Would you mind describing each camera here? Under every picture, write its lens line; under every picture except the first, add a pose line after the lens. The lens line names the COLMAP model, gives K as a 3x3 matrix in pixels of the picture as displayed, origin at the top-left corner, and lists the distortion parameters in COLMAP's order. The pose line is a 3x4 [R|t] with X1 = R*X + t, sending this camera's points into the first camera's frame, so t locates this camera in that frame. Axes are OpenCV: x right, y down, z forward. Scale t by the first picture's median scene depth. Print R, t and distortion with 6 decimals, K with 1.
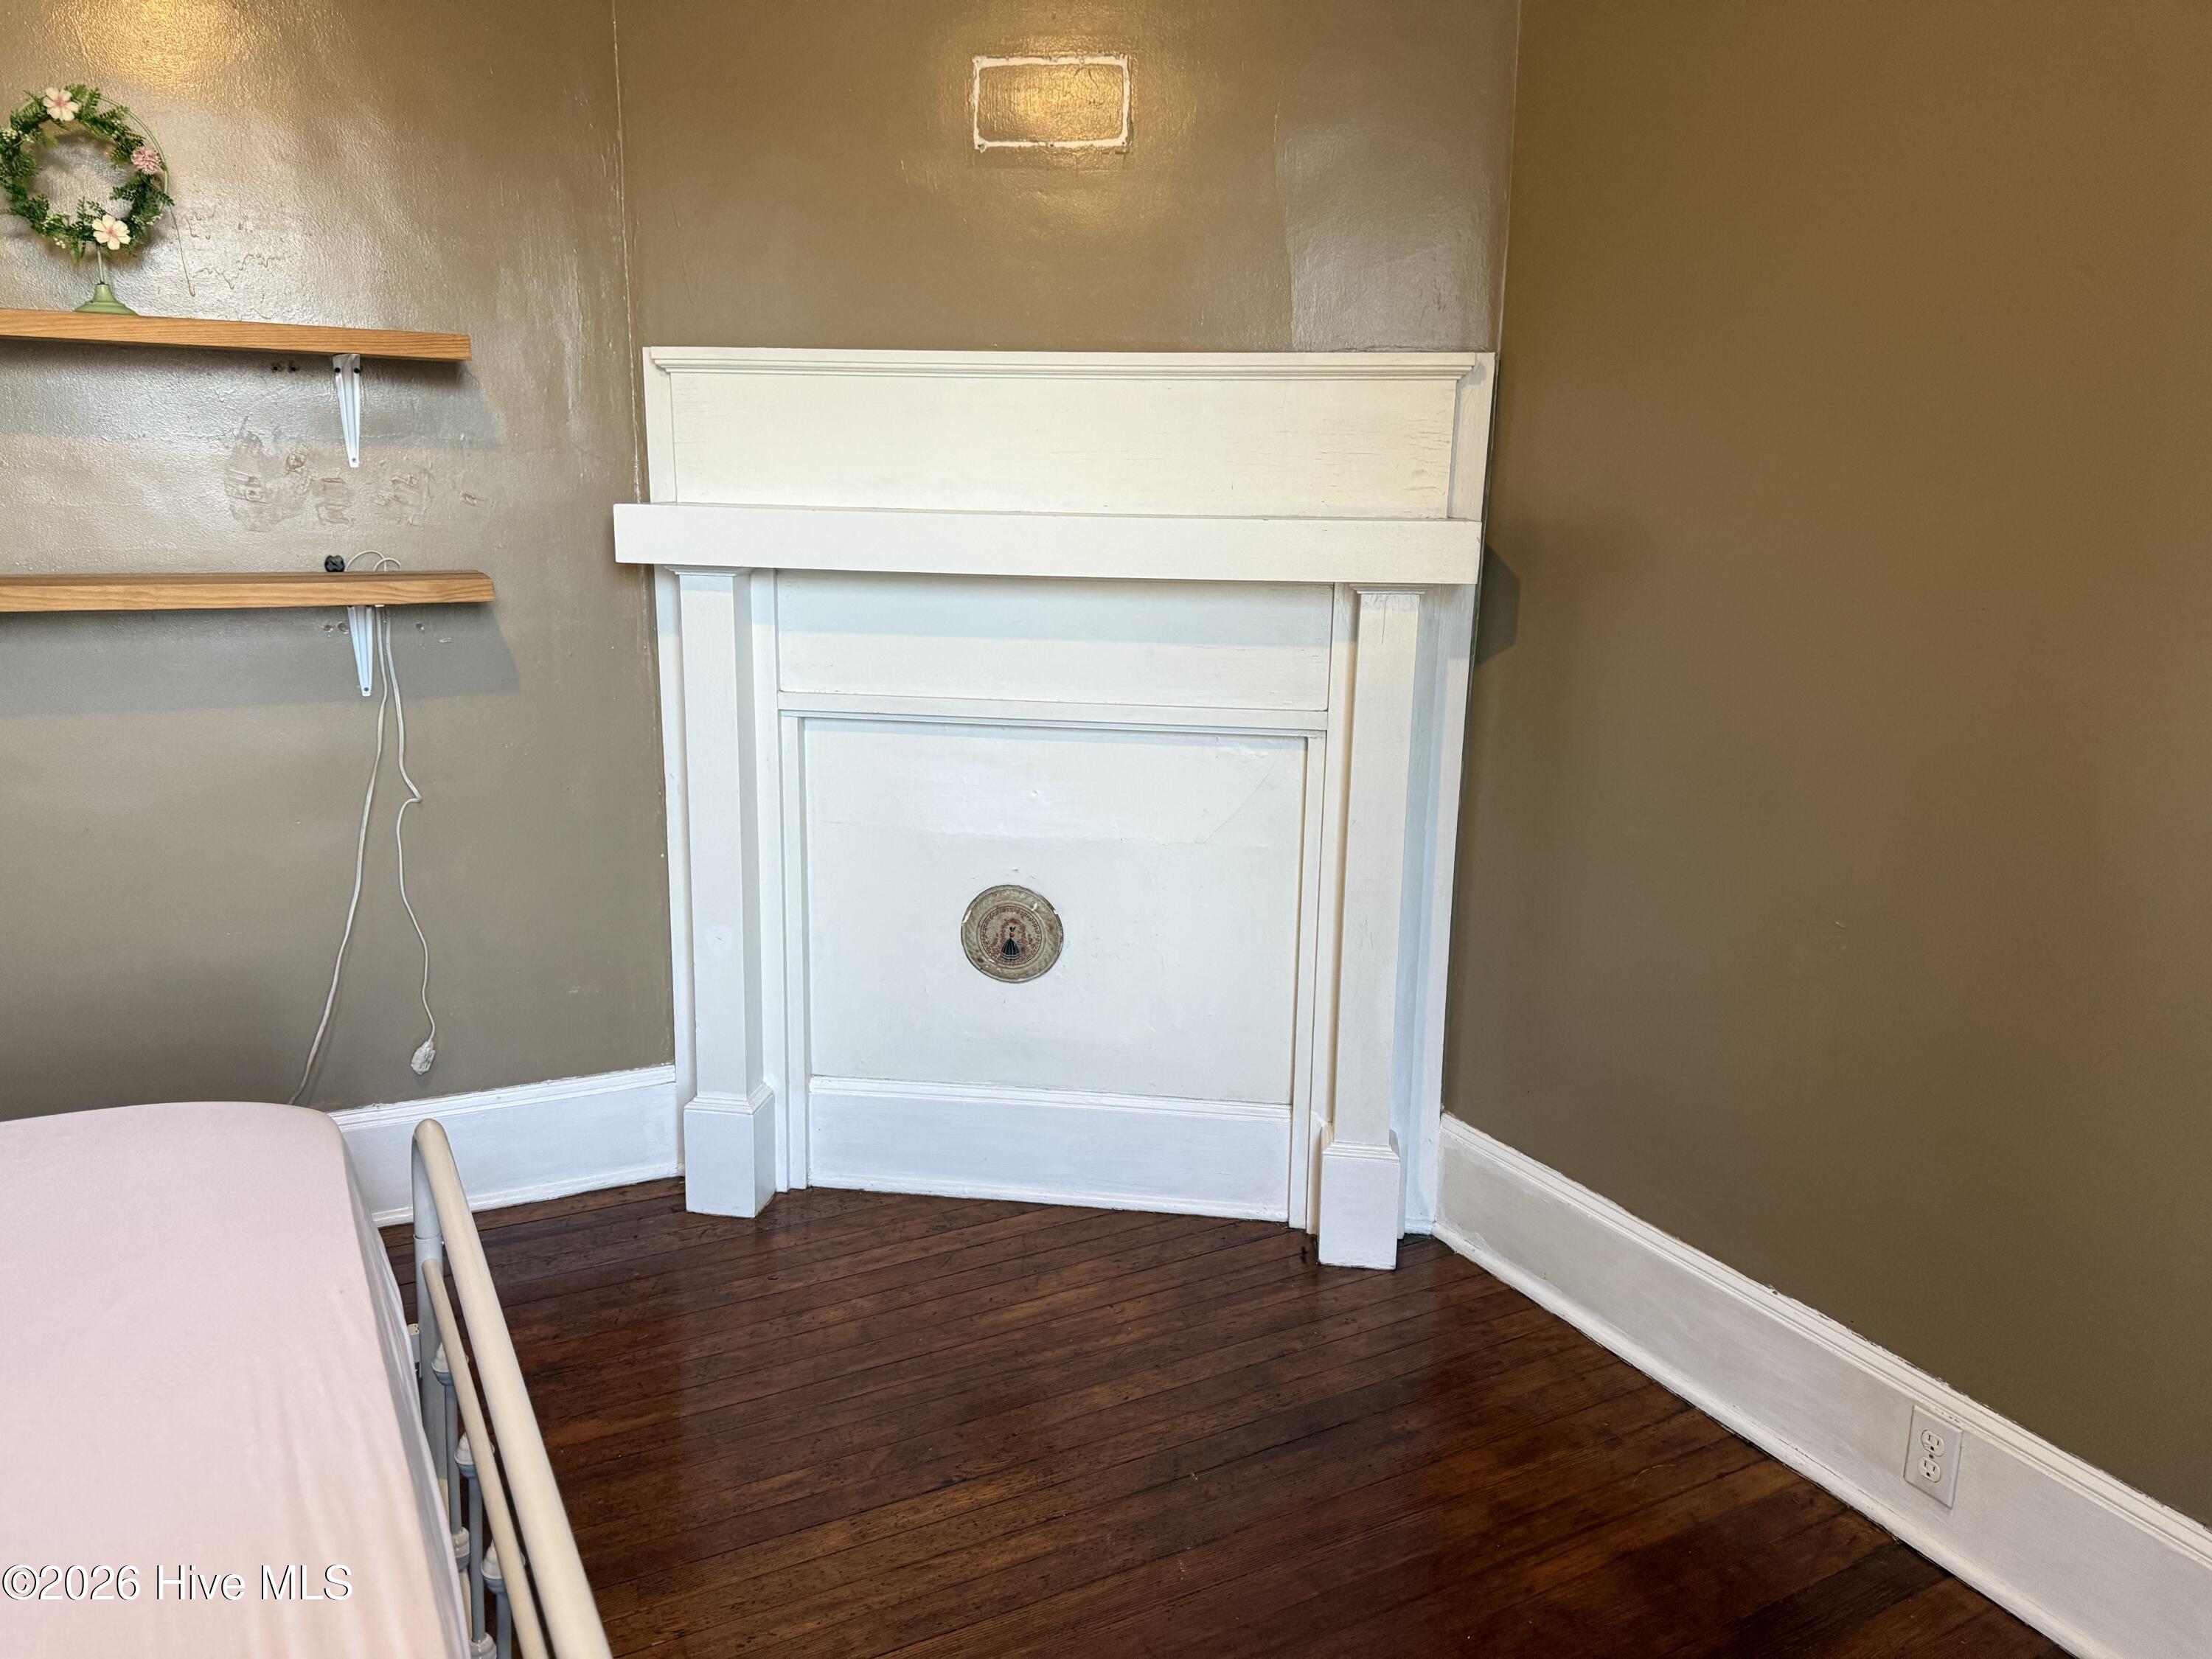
lens RADIAL K [[1556.4, 0, 1104.1], [0, 1556.4, 844.5], [0, 0, 1]] dist [-0.001876, 0.002776]
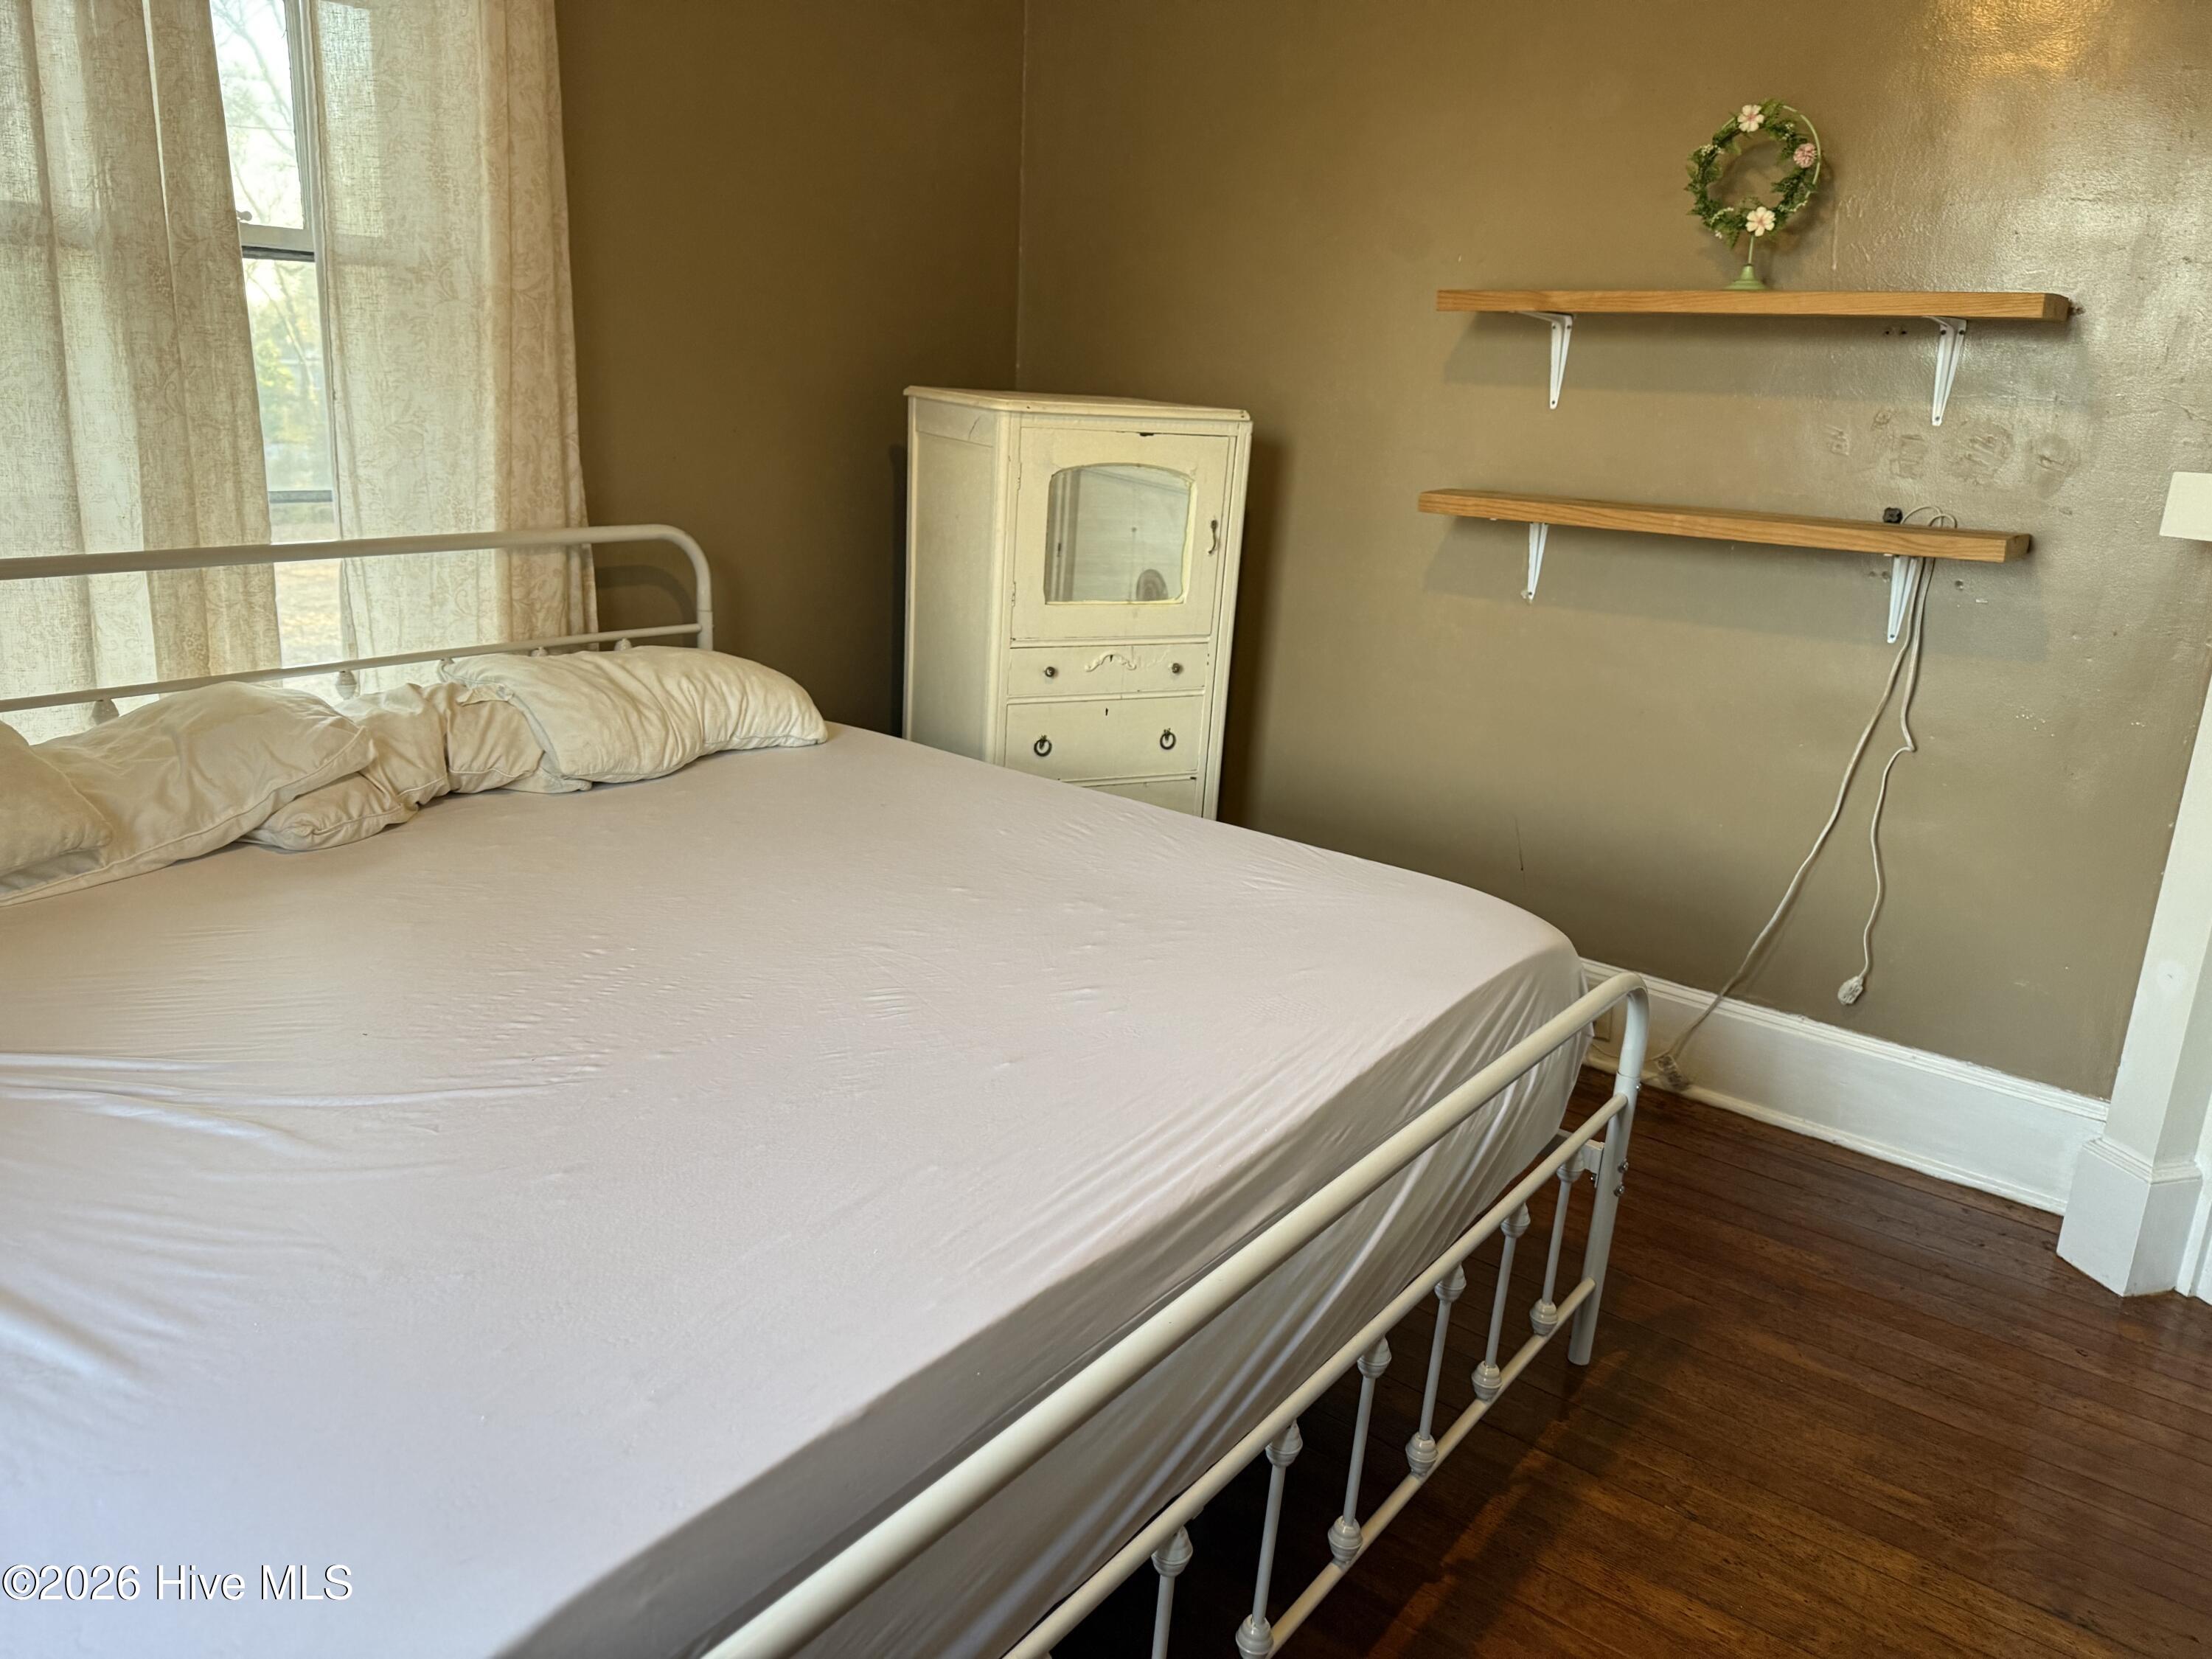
lens RADIAL K [[1564.3, 0, 1106.0], [0, 1564.3, 829.5], [0, 0, 1]] dist [0.049854, -0.042615]
pose [[0.421612, 0.252950, -0.870781, 0.289899], [-0.249426, 0.955611, 0.156826, -0.009627], [0.871797, 0.151076, 0.465989, 0.055229]]
